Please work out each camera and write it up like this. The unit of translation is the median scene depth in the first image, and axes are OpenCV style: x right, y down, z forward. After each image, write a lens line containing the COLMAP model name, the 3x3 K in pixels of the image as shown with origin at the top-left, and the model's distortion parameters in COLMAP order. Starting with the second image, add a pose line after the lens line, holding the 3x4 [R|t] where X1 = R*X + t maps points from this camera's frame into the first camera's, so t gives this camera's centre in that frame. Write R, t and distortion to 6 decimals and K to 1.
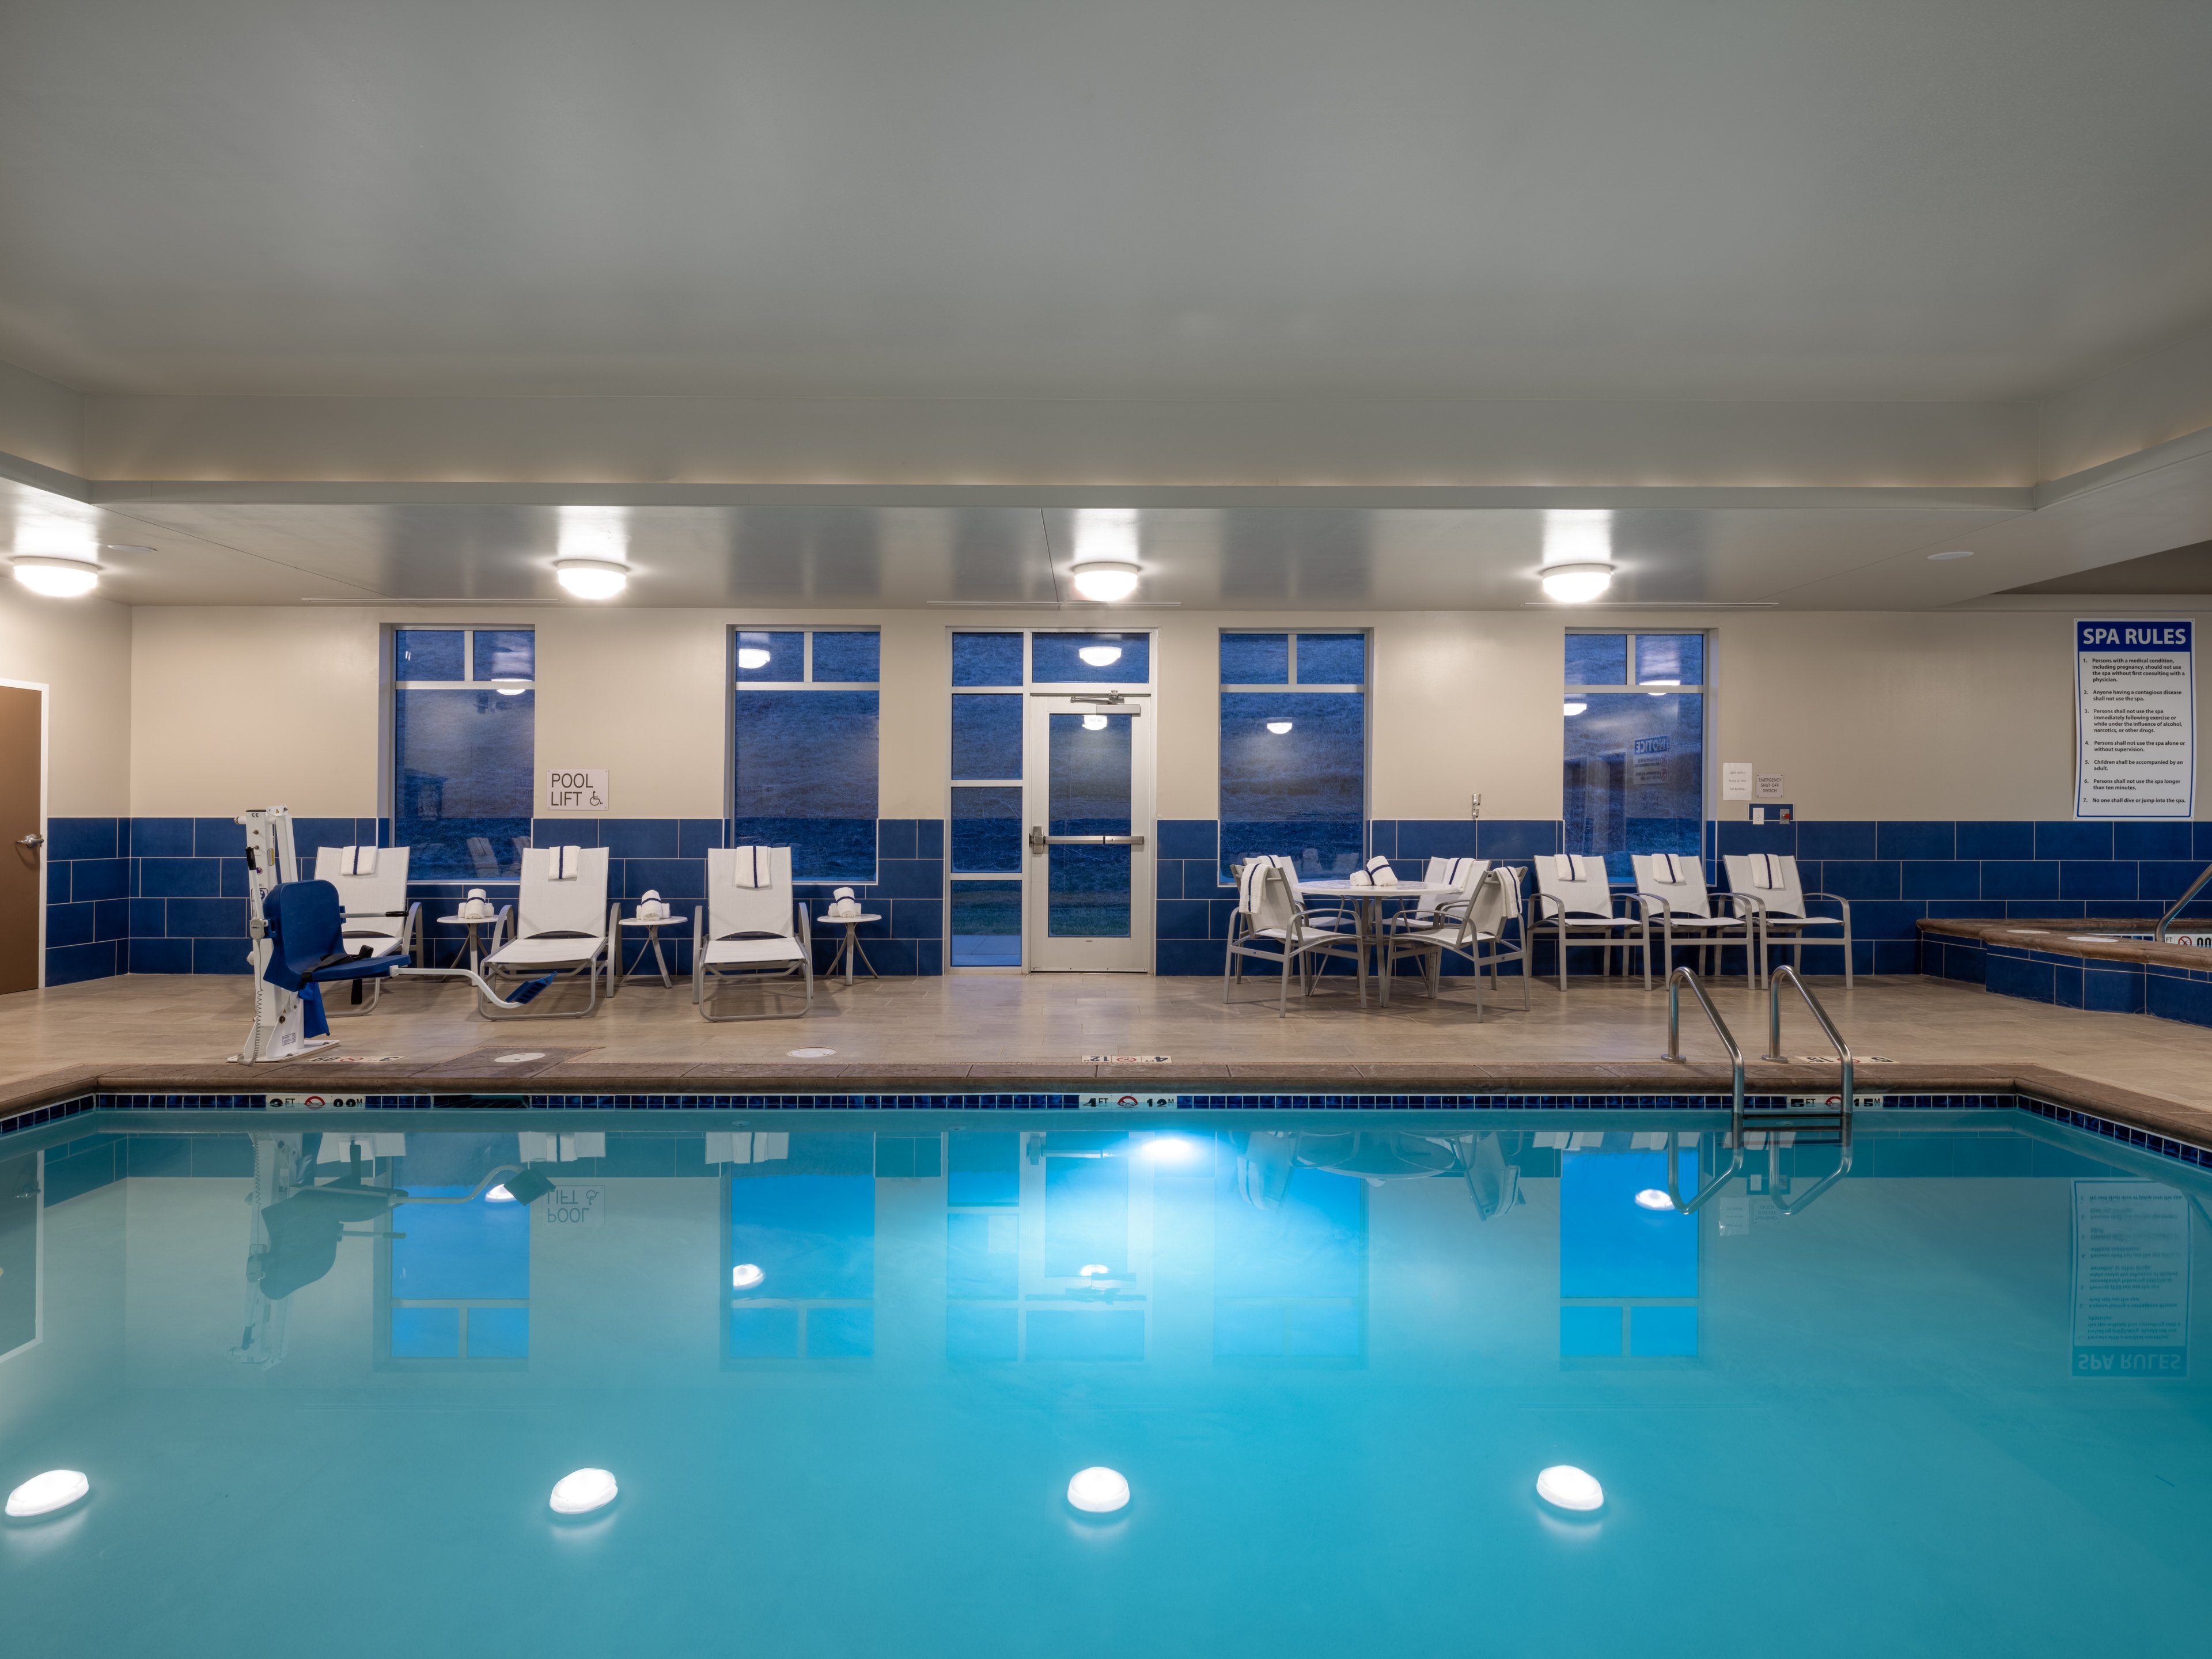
lens RADIAL K [[1185.9, 0, 1105.2], [0, 1185.9, 821.1], [0, 0, 1]] dist [0.005864, -0.006438]
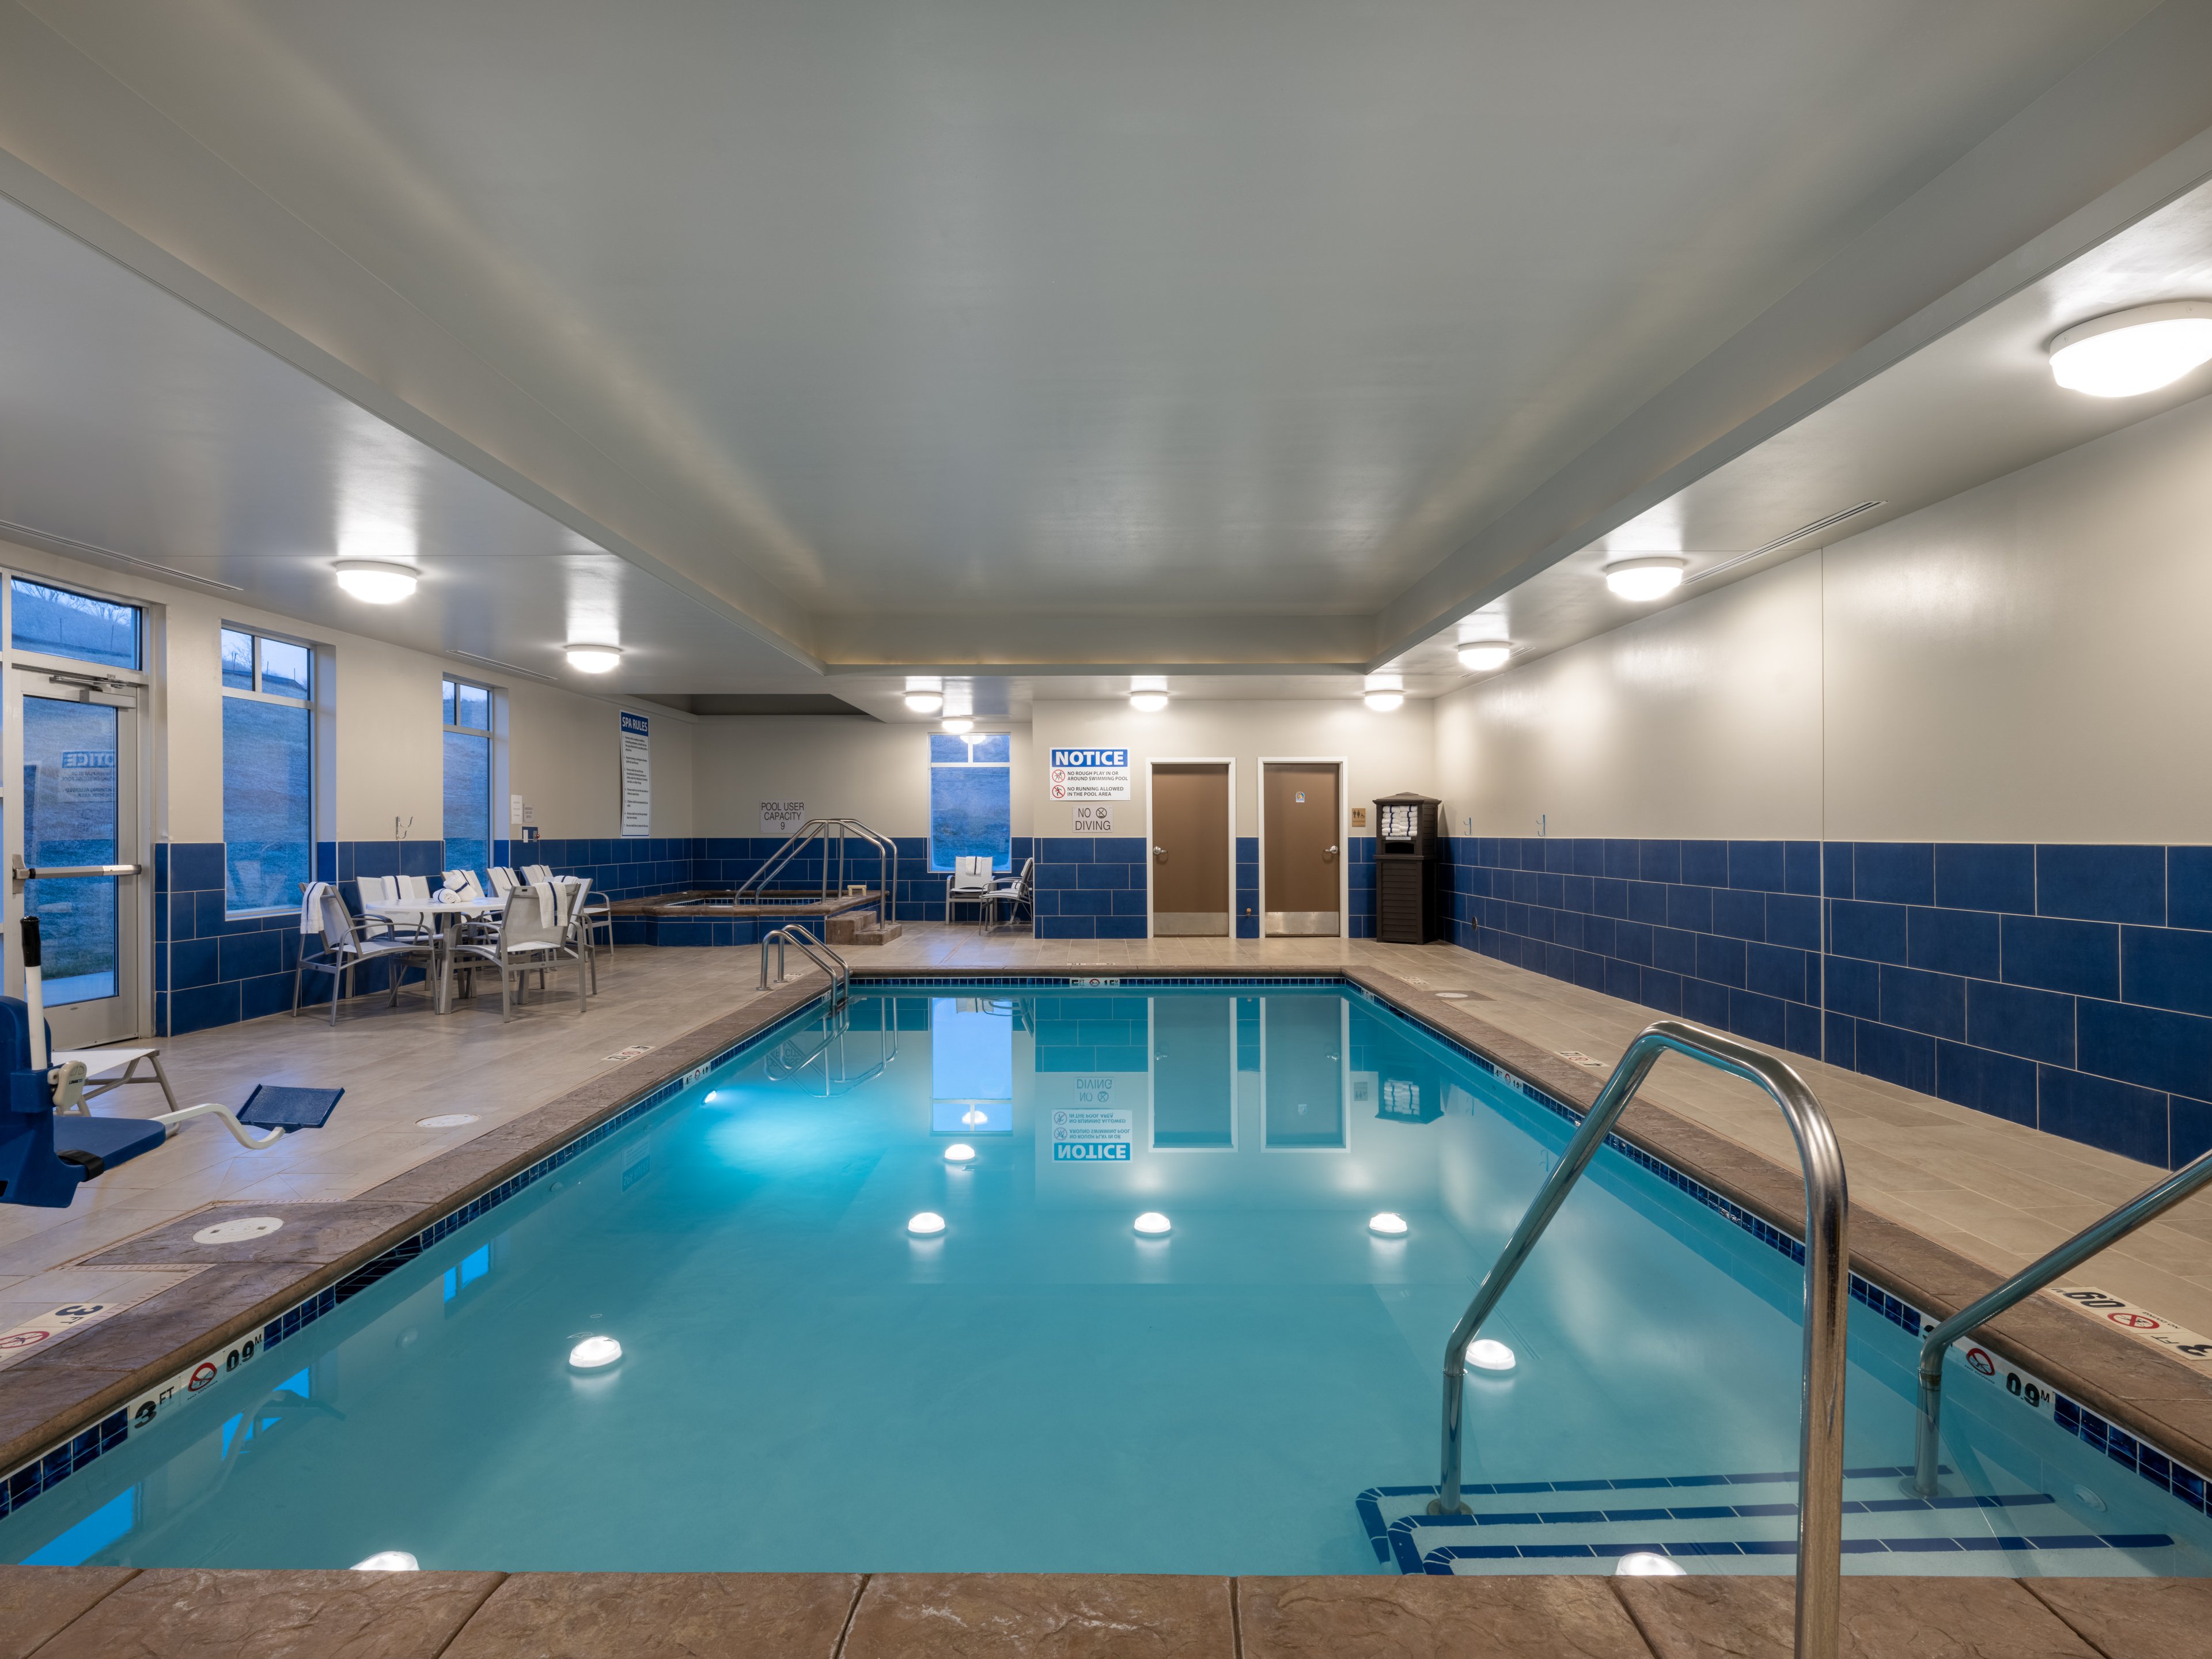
lens RADIAL K [[1185.9, 0, 1105.2], [0, 1185.9, 821.1], [0, 0, 1]] dist [0.005864, -0.006438]
pose [[-0.004366, 0.007403, 0.999963, -0.753156], [0.010163, 0.999921, -0.007358, -0.004725], [-0.999939, 0.010131, -0.004441, 0.367593]]
